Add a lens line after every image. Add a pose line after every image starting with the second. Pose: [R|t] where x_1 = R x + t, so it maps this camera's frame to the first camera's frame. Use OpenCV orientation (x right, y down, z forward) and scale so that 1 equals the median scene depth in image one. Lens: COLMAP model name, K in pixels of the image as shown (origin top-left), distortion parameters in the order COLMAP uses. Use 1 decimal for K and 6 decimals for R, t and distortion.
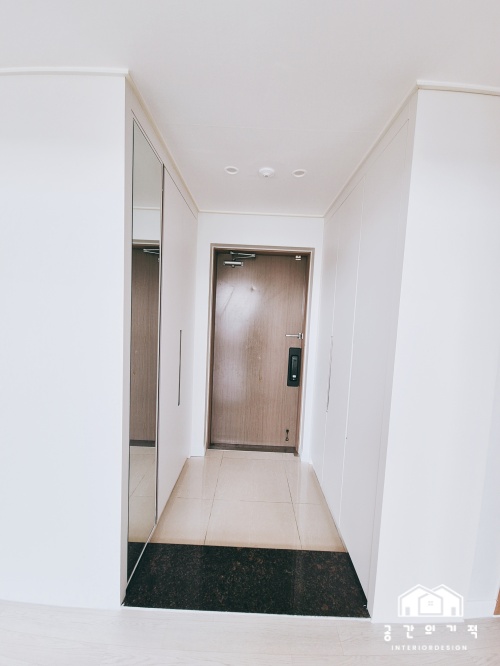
lens RADIAL K [[270.9, 0, 250.0], [0, 270.9, 333.0], [0, 0, 1]] dist [-0.001075, -0.000343]
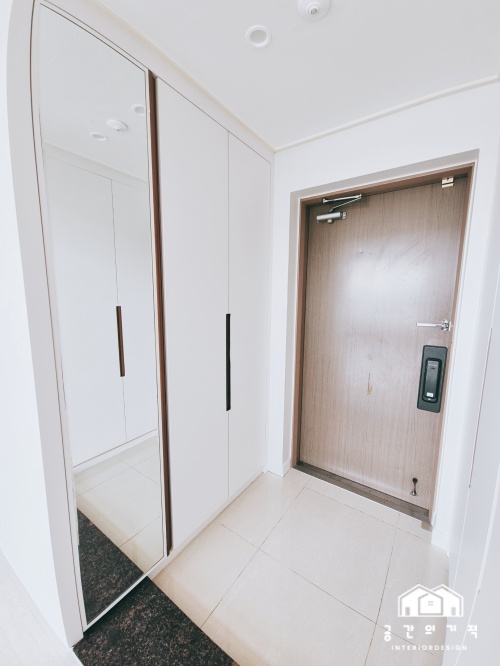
lens RADIAL K [[270.9, 0, 250.0], [0, 270.9, 333.0], [0, 0, 1]] dist [-0.001075, -0.000343]
pose [[0.819600, 0.042885, -0.571329, 0.173424], [-0.012743, 0.998313, 0.056653, -0.000897], [0.572794, -0.039152, 0.818764, 0.308485]]
